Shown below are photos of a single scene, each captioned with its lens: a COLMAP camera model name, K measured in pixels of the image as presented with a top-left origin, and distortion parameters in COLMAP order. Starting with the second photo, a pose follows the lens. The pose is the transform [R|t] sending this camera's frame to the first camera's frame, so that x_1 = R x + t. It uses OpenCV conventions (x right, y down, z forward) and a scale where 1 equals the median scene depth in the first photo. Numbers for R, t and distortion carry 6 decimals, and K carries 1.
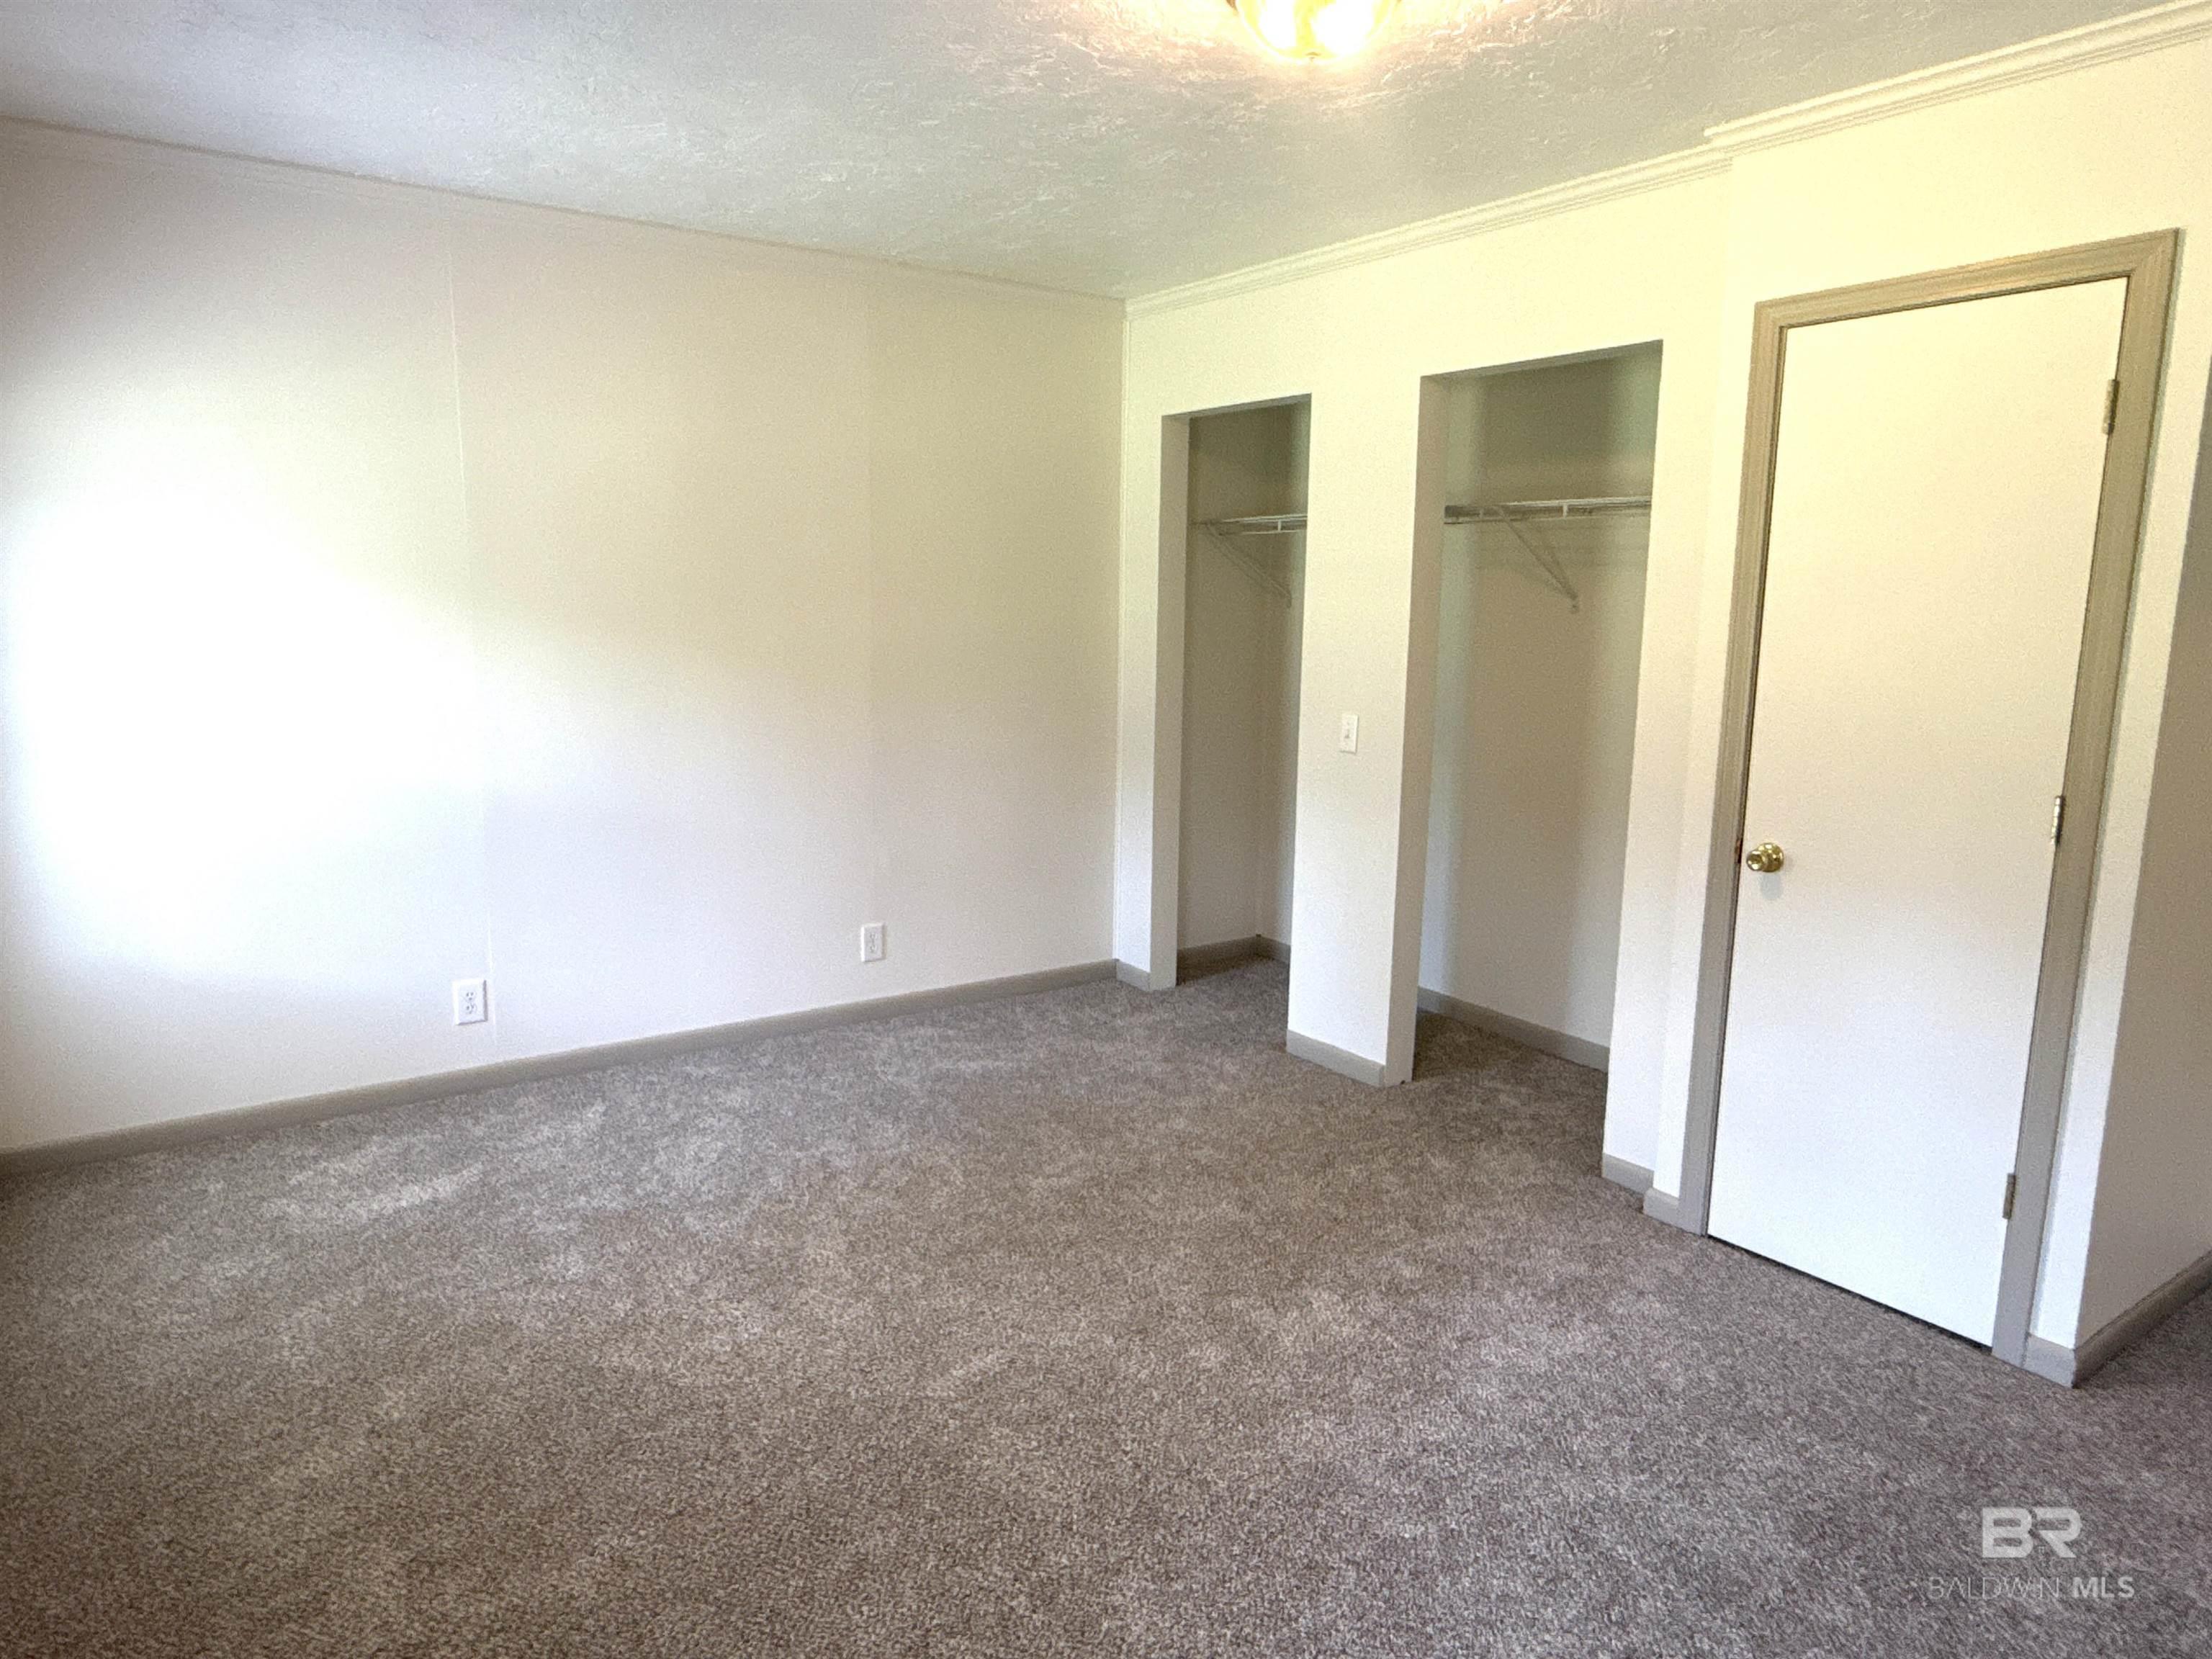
lens RADIAL K [[1382.2, 0, 1106.0], [0, 1382.2, 829.5], [0, 0, 1]] dist [0.003513, -0.001216]
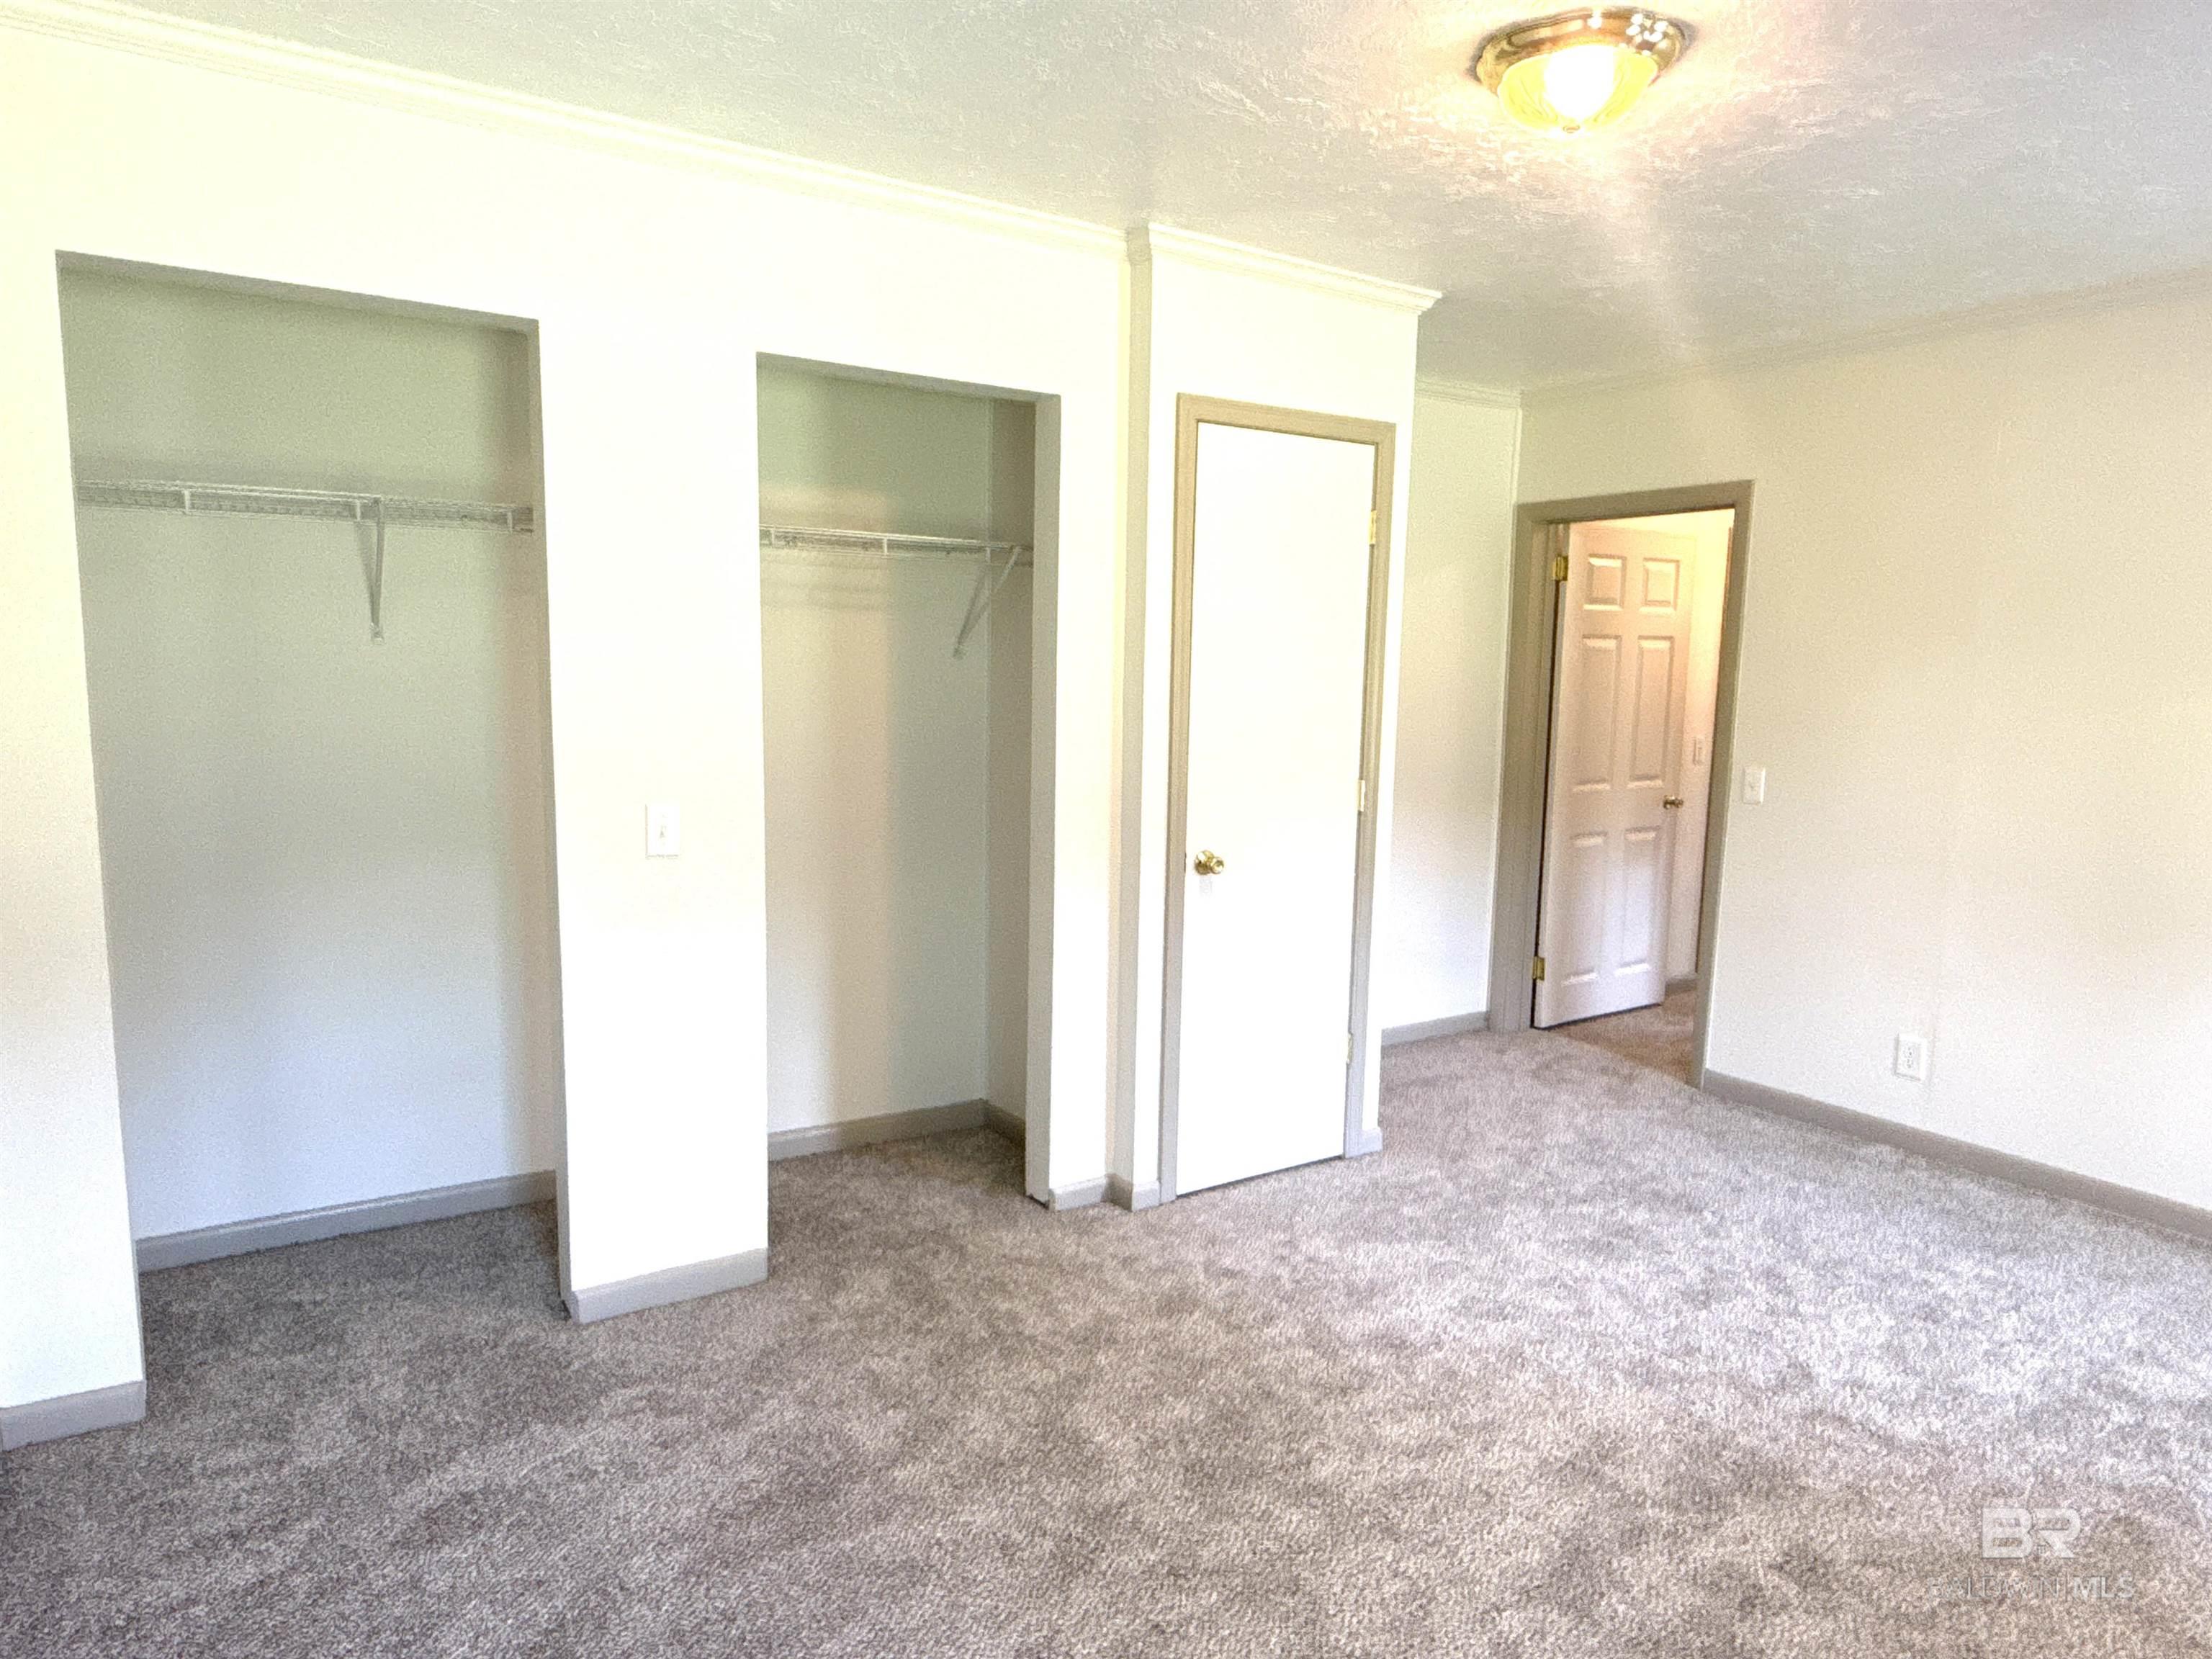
lens RADIAL K [[1382.2, 0, 1106.0], [0, 1382.2, 829.5], [0, 0, 1]] dist [0.003513, -0.001216]
pose [[0.042896, -0.142913, 0.988805, -0.578911], [0.145505, 0.980057, 0.135337, -0.149470], [-0.988427, 0.138071, 0.062836, 0.824997]]
